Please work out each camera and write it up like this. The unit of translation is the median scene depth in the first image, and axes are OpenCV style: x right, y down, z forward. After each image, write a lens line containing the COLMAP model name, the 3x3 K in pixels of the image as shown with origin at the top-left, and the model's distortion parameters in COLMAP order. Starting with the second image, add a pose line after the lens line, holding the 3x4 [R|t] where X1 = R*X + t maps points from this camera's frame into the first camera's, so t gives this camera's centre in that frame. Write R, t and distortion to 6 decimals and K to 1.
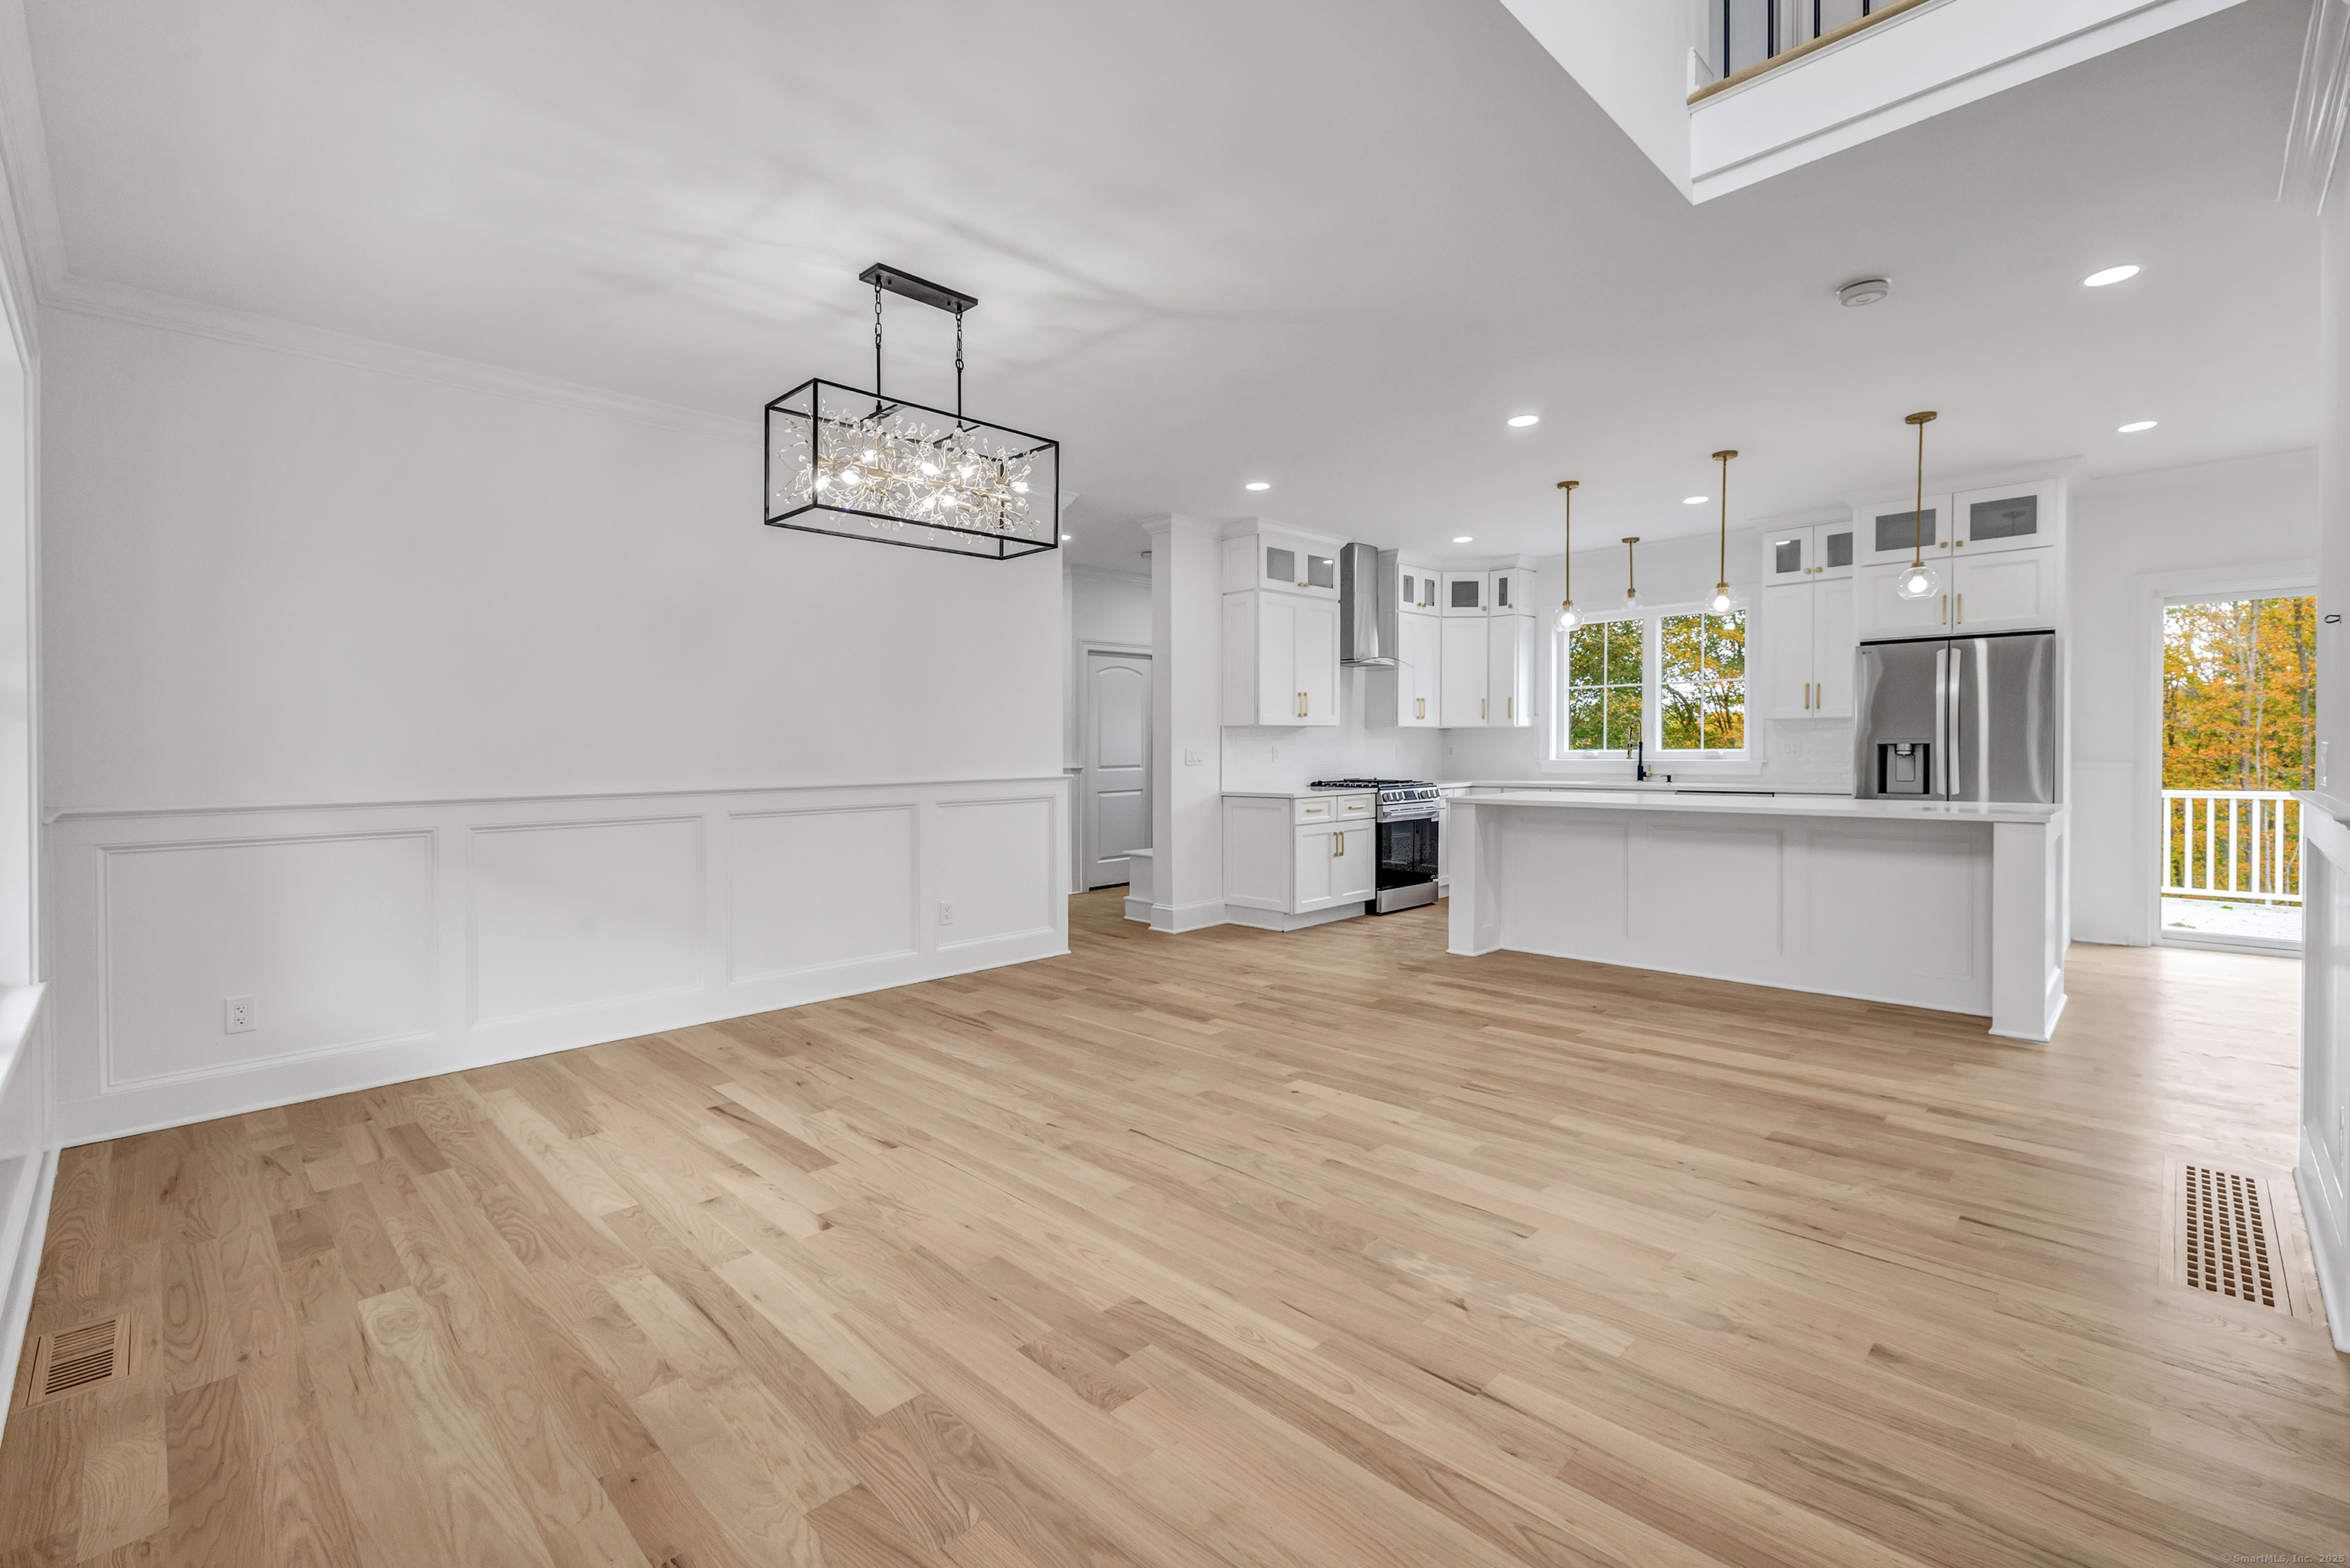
lens RADIAL K [[1029.1, 0, 1175.5], [0, 1029.1, 759.5], [0, 0, 1]] dist [0.000850, 0.000392]
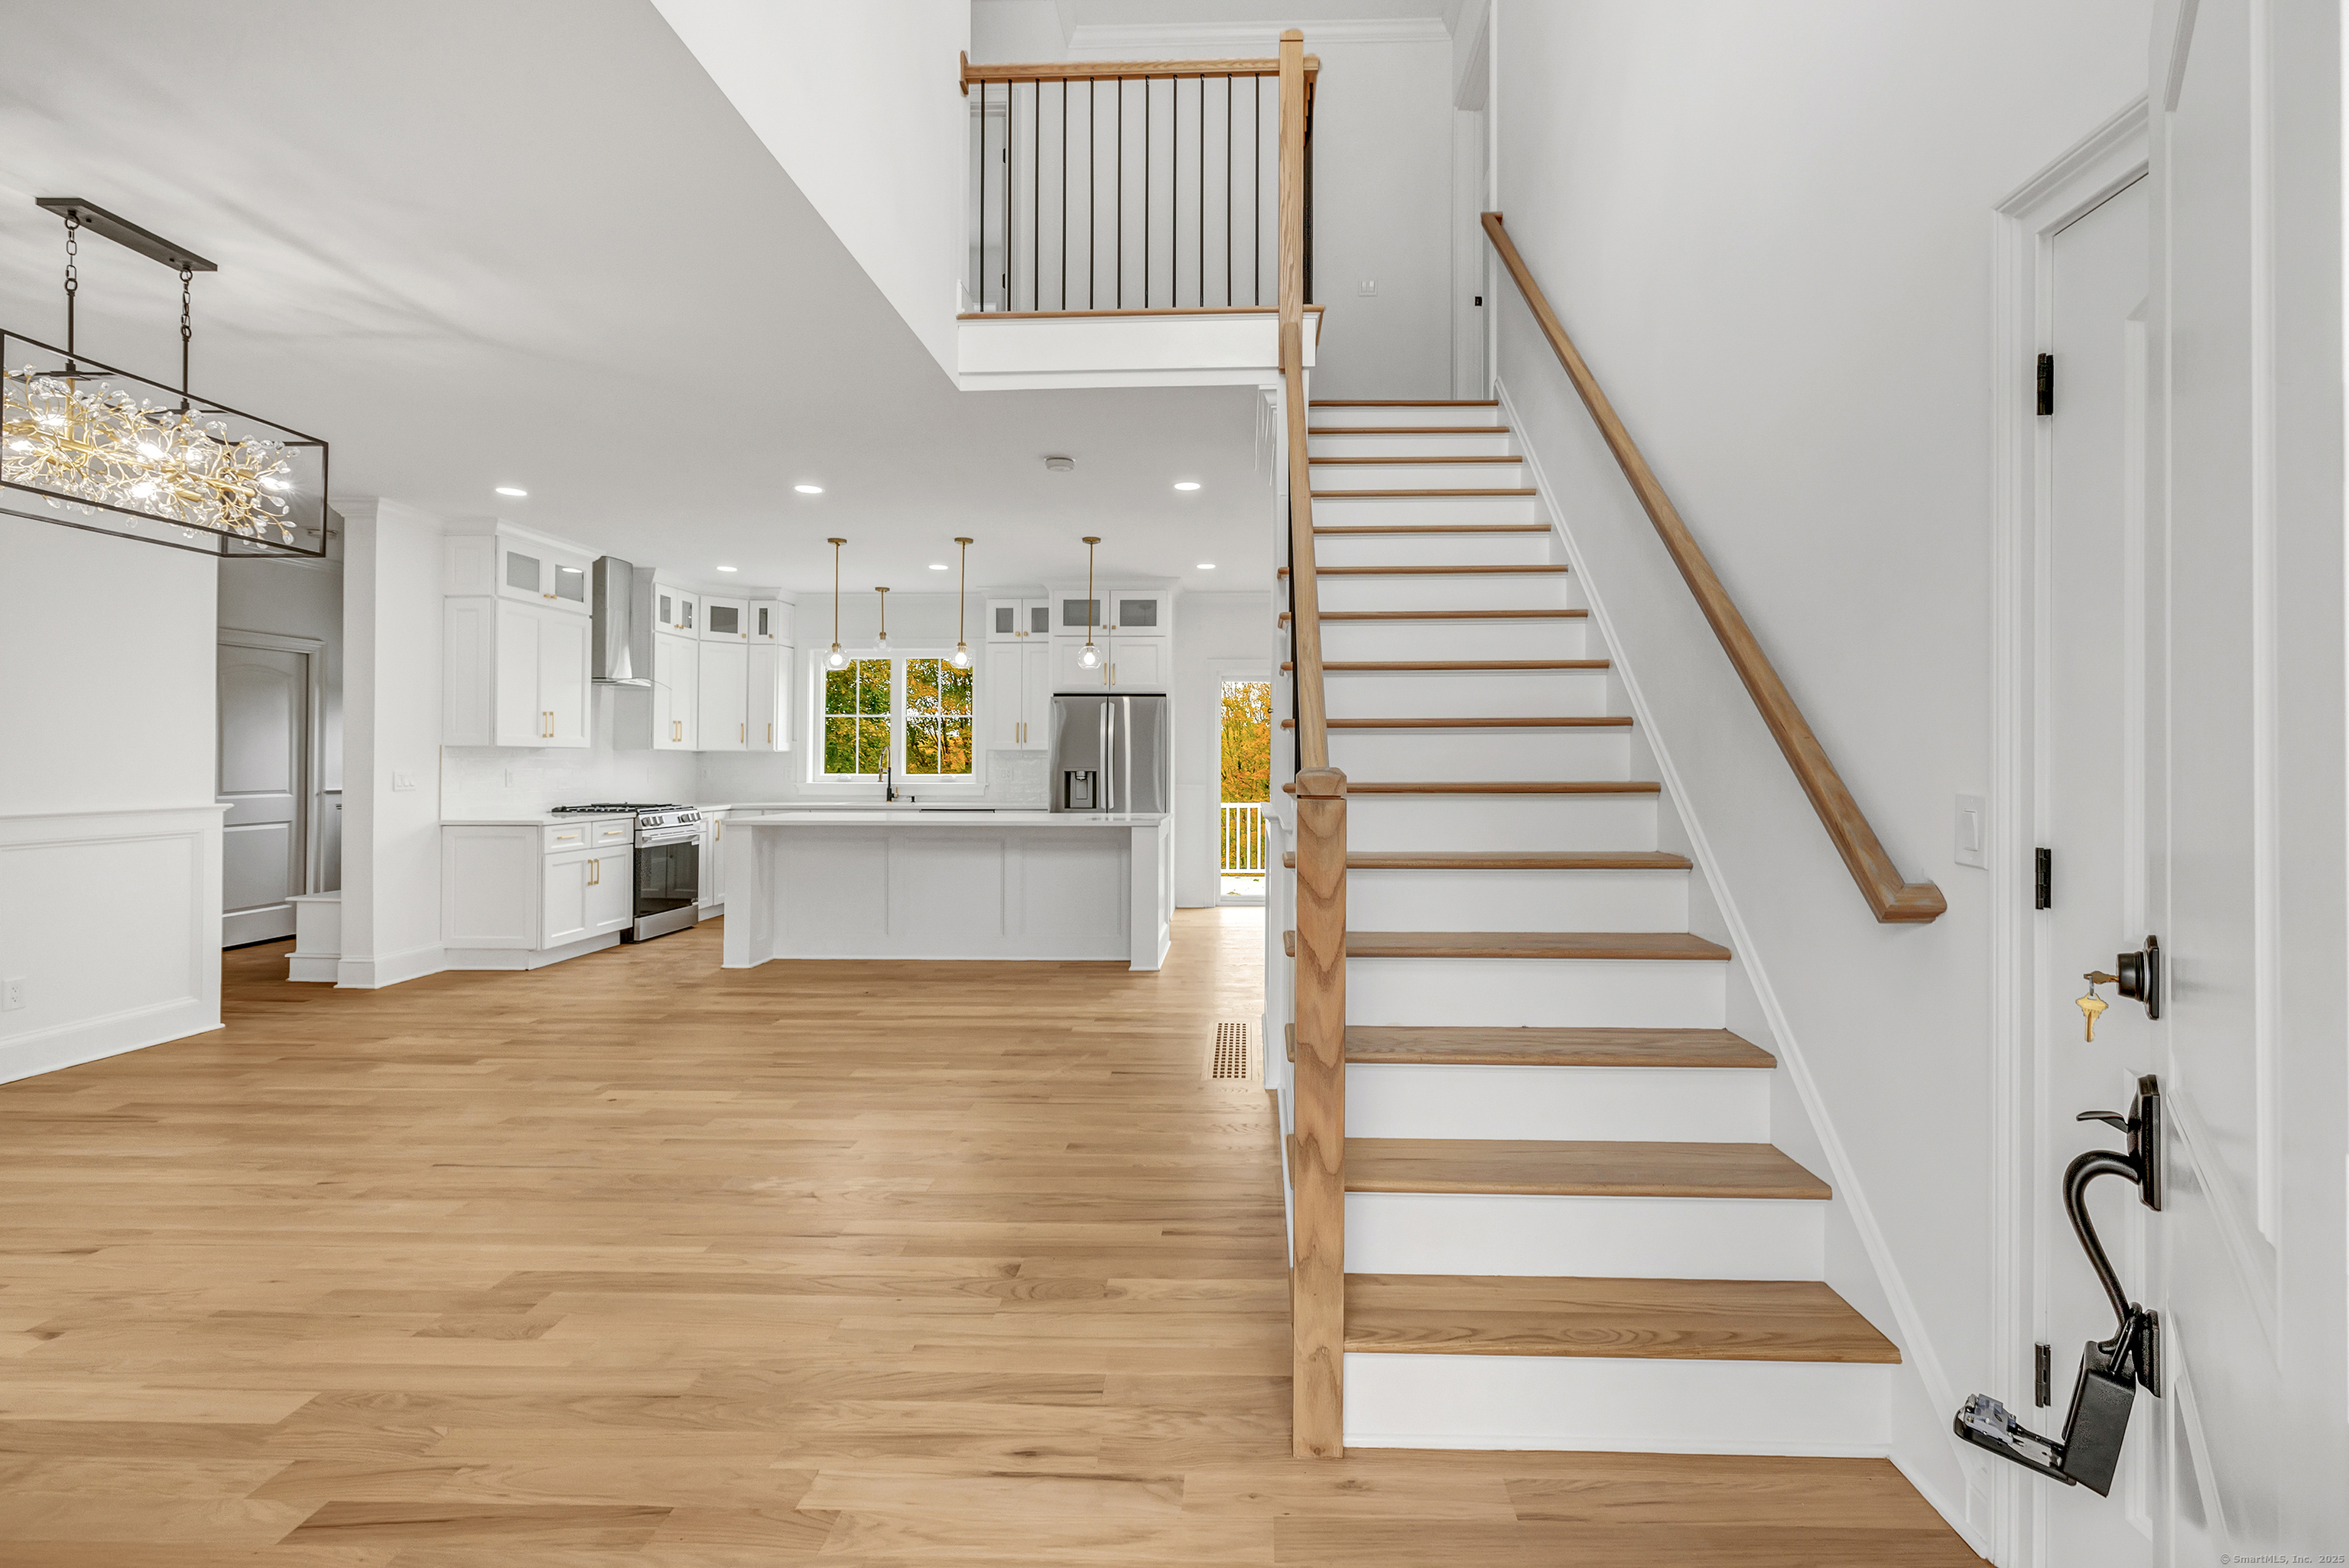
lens RADIAL K [[1064.4, 0, 1228.7], [0, 1064.4, 768.0], [0, 0, 1]] dist [0.000967, -0.000194]
pose [[0.727409, 0.007350, 0.686165, -0.118380], [0.000066, 0.999942, -0.010781, -0.004952], [-0.686204, 0.007888, 0.727366, -0.160777]]
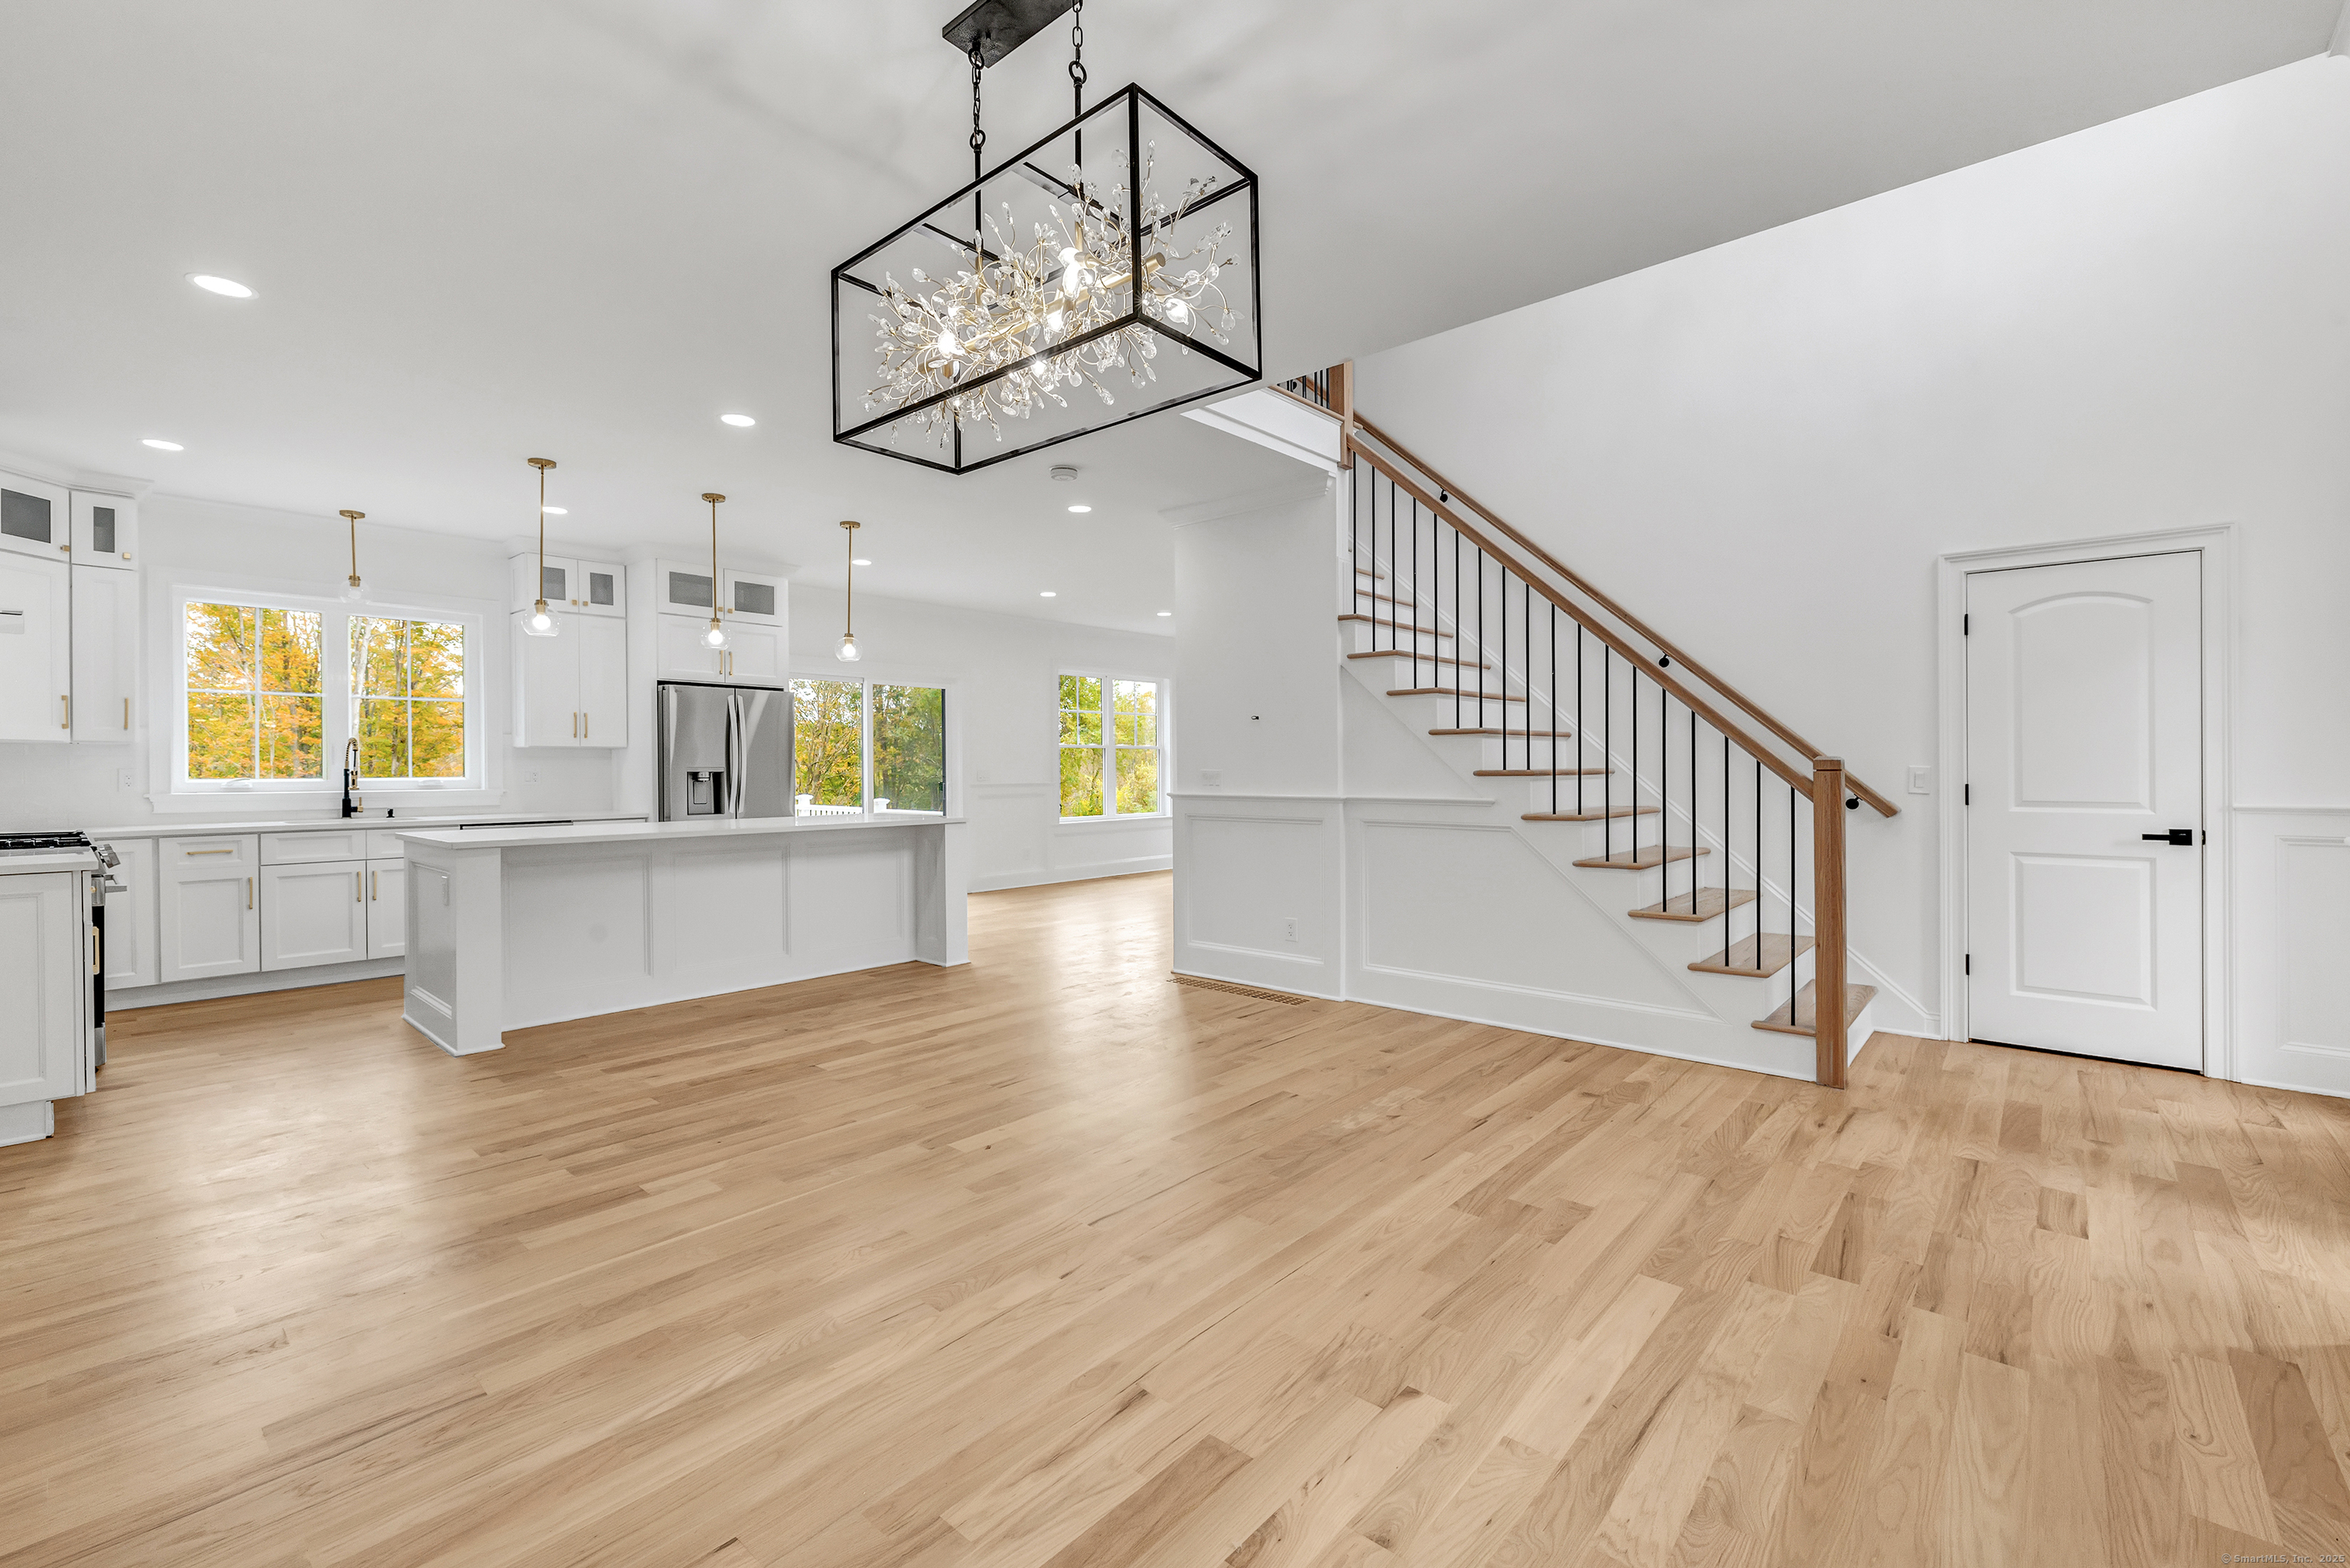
lens RADIAL K [[1011.4, 0, 1166.0], [0, 1011.4, 779.2], [0, 0, 1]] dist [0.000259, -0.000154]
pose [[-0.062865, -0.000103, 0.998022, -0.531112], [0.015457, 0.999880, 0.001077, -0.000331], [-0.997902, 0.015495, -0.062856, 0.605437]]
